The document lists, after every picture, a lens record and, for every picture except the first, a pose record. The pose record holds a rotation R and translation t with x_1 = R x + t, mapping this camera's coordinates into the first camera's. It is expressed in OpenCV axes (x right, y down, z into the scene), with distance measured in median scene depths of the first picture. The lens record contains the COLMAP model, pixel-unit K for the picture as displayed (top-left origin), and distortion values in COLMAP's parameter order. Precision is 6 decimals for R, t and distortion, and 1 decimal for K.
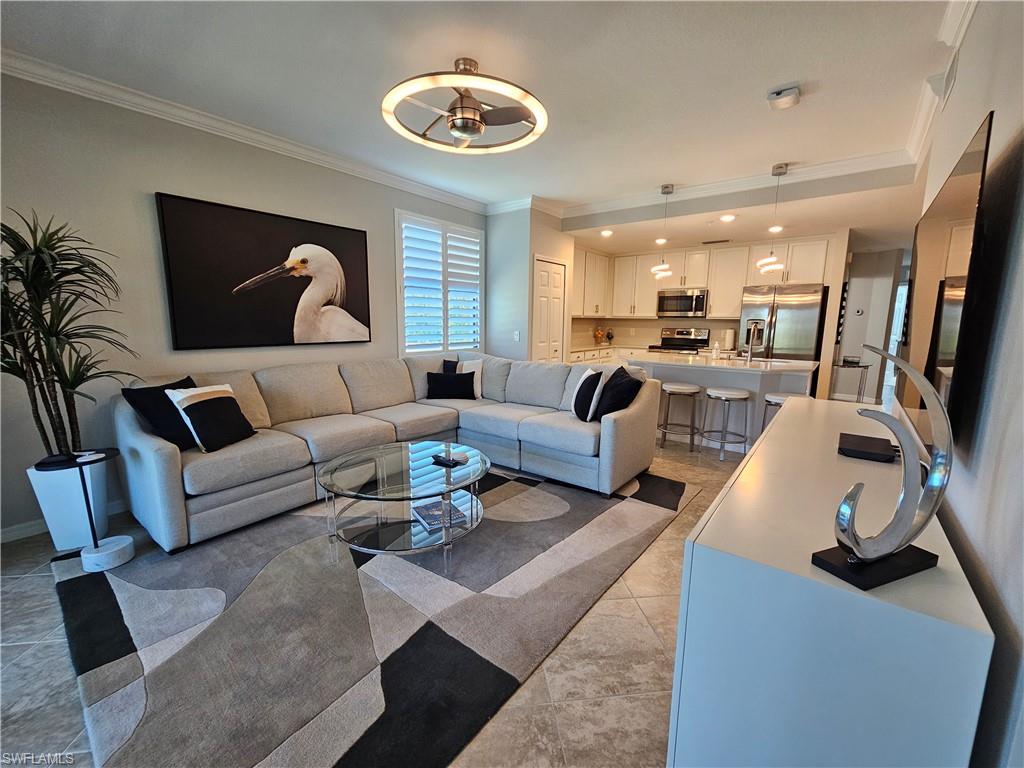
lens RADIAL K [[420.5, 0, 514.0], [0, 420.5, 386.0], [0, 0, 1]] dist [0.000238, -0.000363]
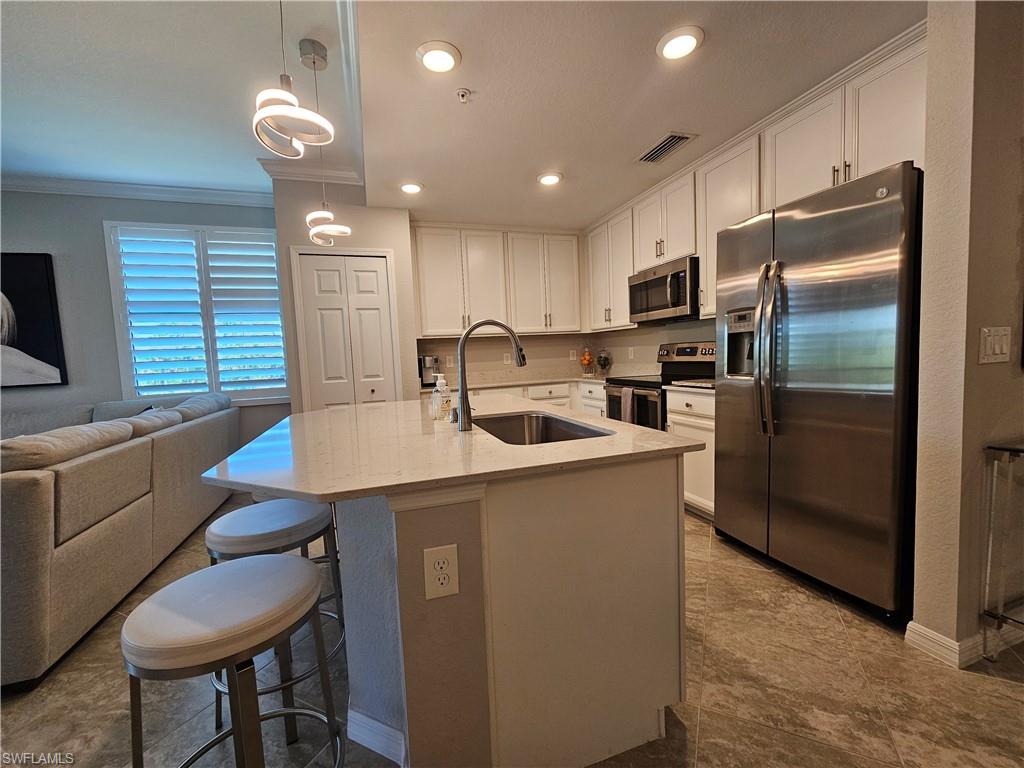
lens RADIAL K [[420.5, 0, 514.0], [0, 420.5, 386.0], [0, 0, 1]] dist [0.000238, -0.000363]
pose [[0.838670, -0.003285, -0.544630, 0.674065], [-0.031600, 0.998004, -0.054680, -0.066853], [0.543722, 0.063069, 0.836892, 0.622503]]
